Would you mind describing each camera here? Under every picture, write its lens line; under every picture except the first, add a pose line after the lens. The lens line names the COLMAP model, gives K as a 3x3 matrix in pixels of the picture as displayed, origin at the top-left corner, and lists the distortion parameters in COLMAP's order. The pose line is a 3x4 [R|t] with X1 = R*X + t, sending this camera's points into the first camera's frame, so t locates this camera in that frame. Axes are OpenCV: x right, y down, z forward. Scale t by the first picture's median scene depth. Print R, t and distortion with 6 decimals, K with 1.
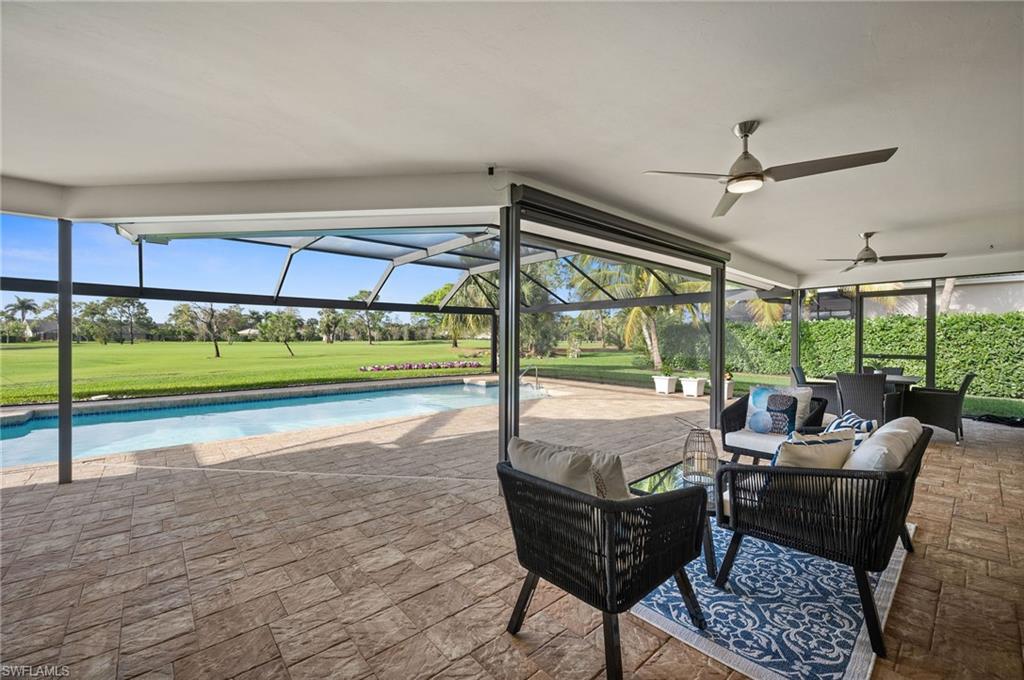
lens RADIAL K [[413.5, 0, 512.0], [0, 413.5, 340.0], [0, 0, 1]] dist [0.001448, -0.000038]
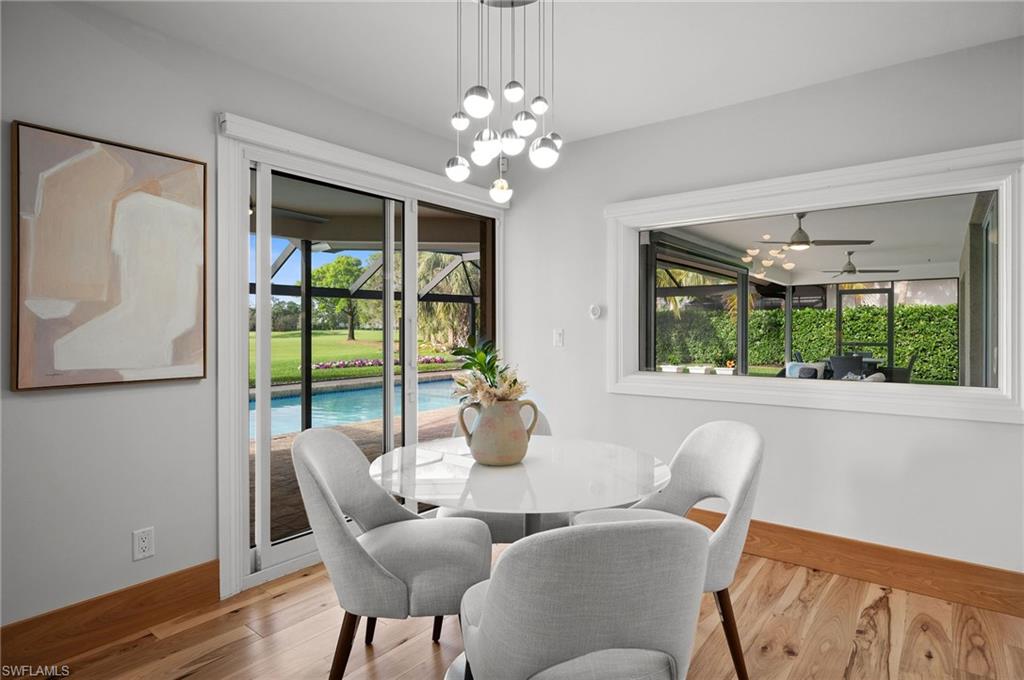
lens RADIAL K [[547.1, 0, 511.8], [0, 547.1, 329.8], [0, 0, 1]] dist [-0.000526, 0.000209]
pose [[0.983294, -0.005014, 0.181957, -0.229676], [0.004985, 0.999987, 0.000618, -0.004688], [-0.181958, 0.000299, 0.983306, -0.230956]]
